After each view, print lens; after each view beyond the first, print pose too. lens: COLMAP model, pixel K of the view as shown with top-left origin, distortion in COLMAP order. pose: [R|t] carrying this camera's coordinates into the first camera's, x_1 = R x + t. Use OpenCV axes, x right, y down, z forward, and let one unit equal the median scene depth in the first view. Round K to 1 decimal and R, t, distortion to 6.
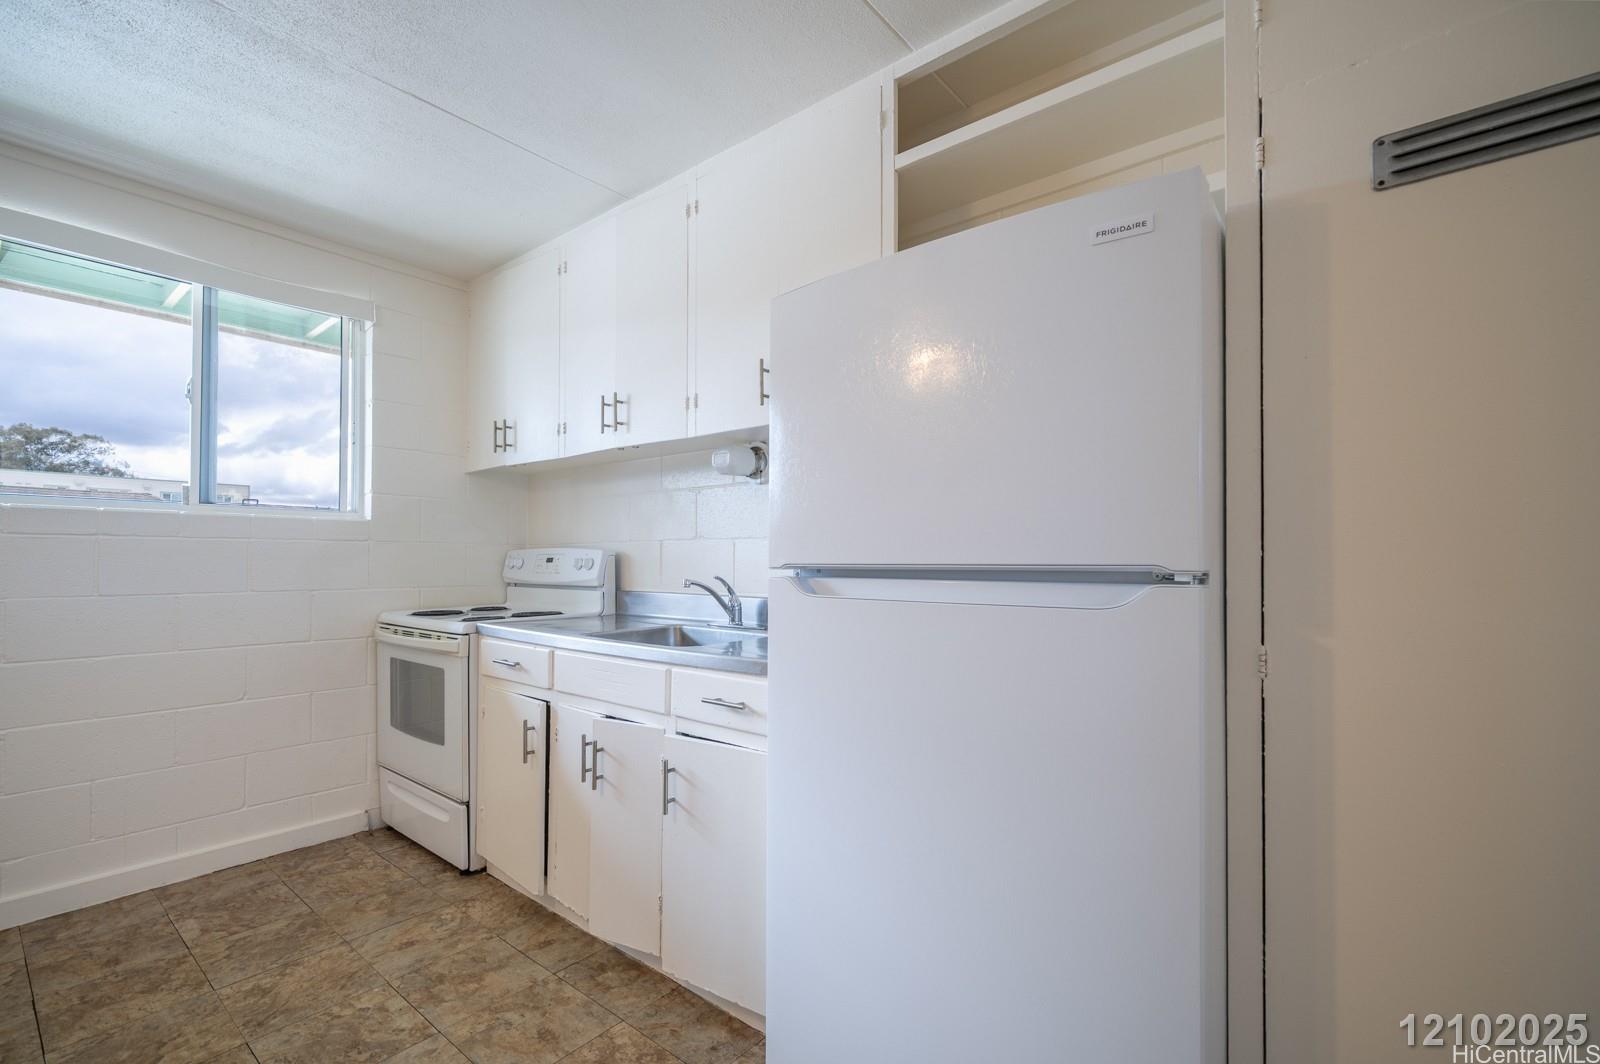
lens RADIAL K [[699.3, 0, 768.7], [0, 699.3, 551.3], [0, 0, 1]] dist [0.000880, -0.000422]
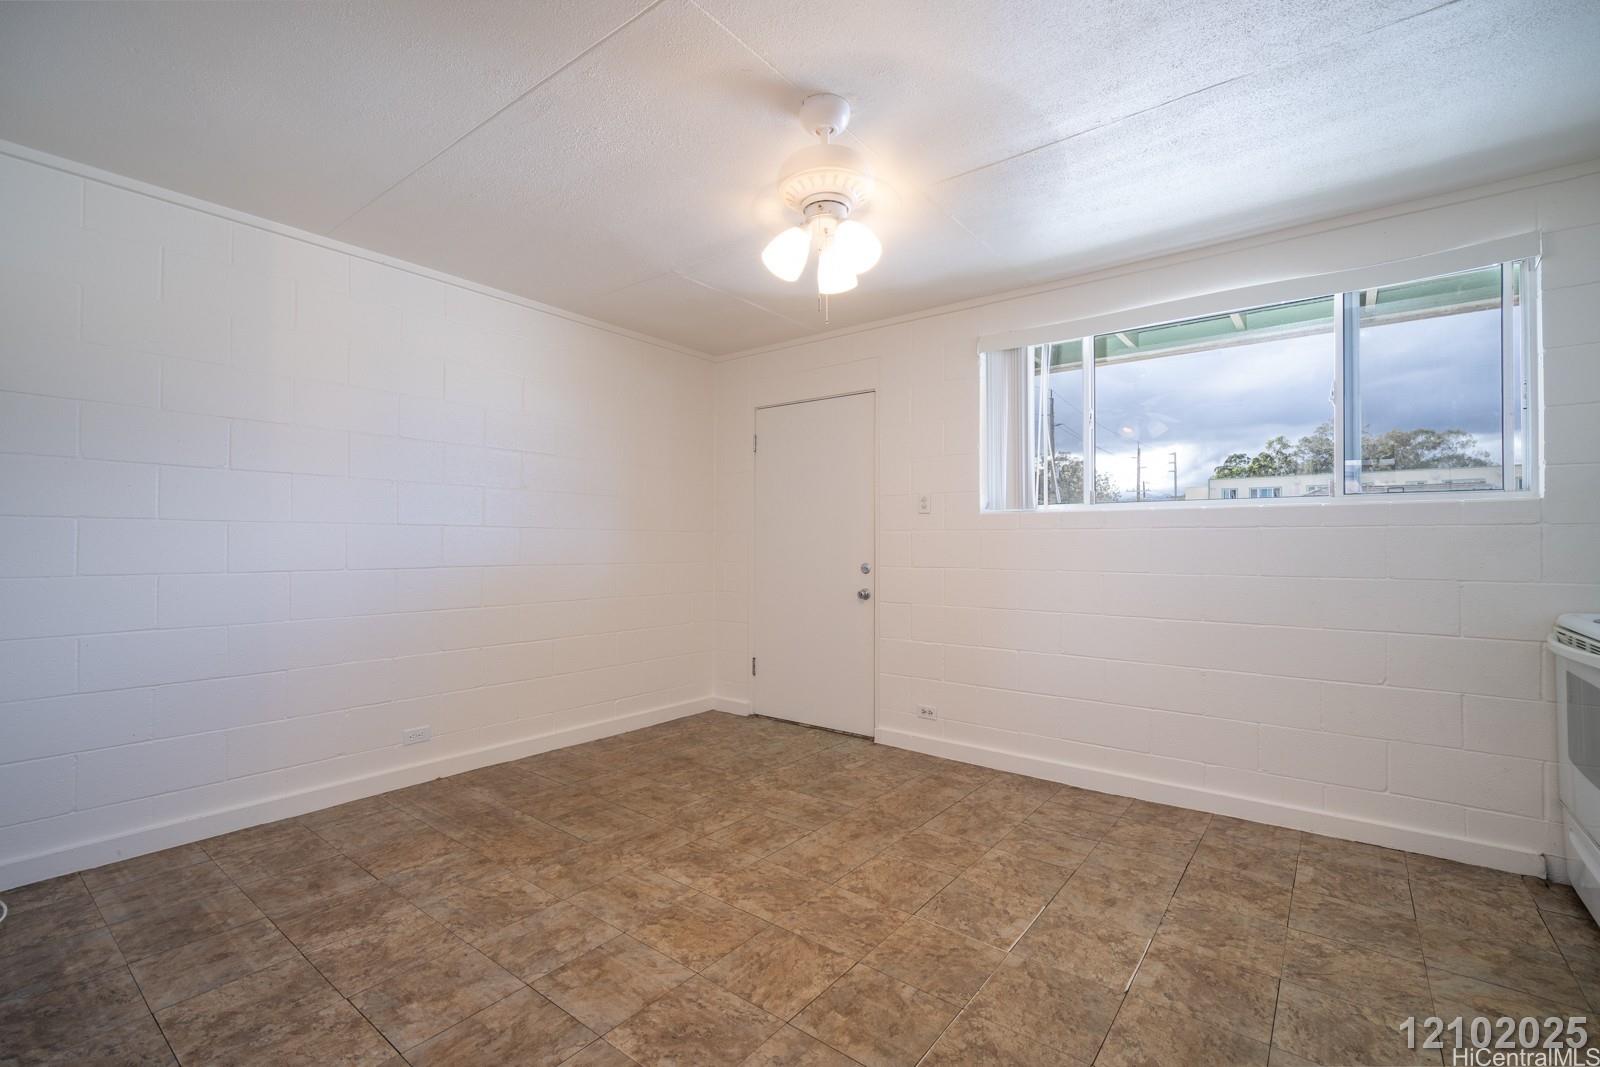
lens RADIAL K [[699.3, 0, 840.5], [0, 699.3, 532.6], [0, 0, 1]] dist [0.000880, -0.000422]
pose [[0.079418, -0.021982, -0.996599, 0.248275], [0.010785, 0.999717, -0.021192, 0.006046], [0.996783, -0.009066, 0.079632, 0.168599]]
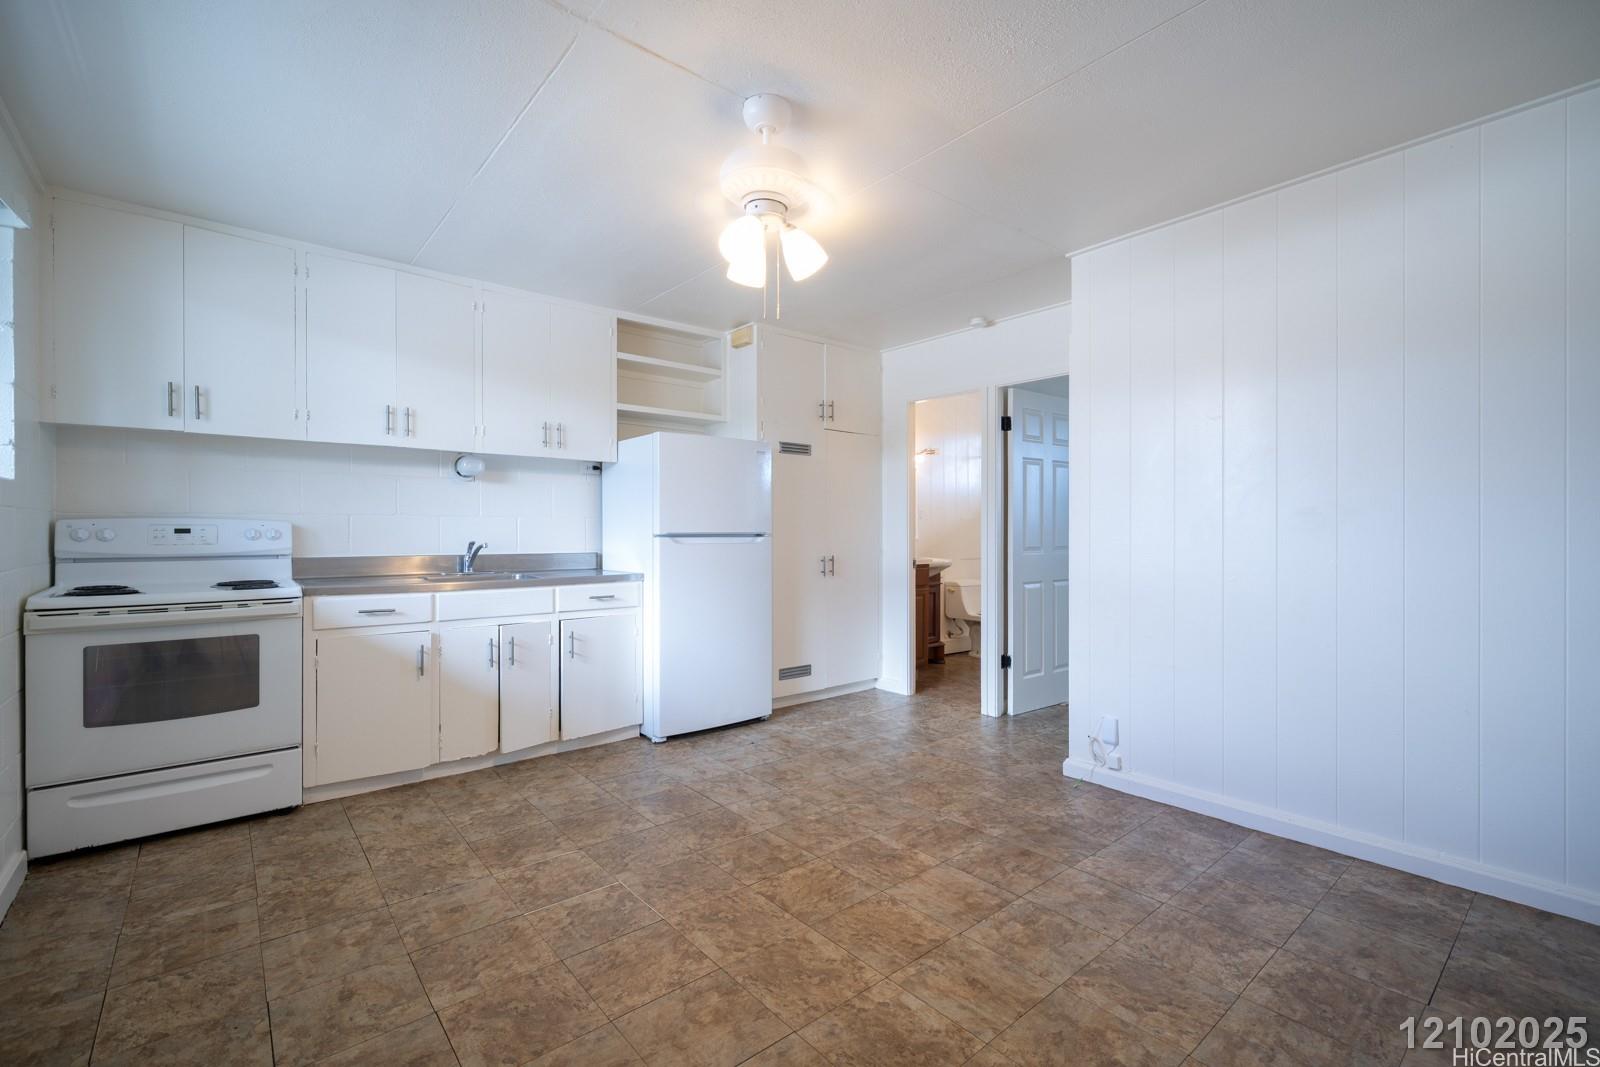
lens RADIAL K [[699.3, 0, 805.5], [0, 699.3, 533.5], [0, 0, 1]] dist [0.000880, -0.000422]
pose [[0.179936, -0.009092, 0.983636, -1.631656], [-0.012221, 0.999859, 0.011478, -0.008997], [-0.983602, -0.014086, 0.179800, -0.006617]]
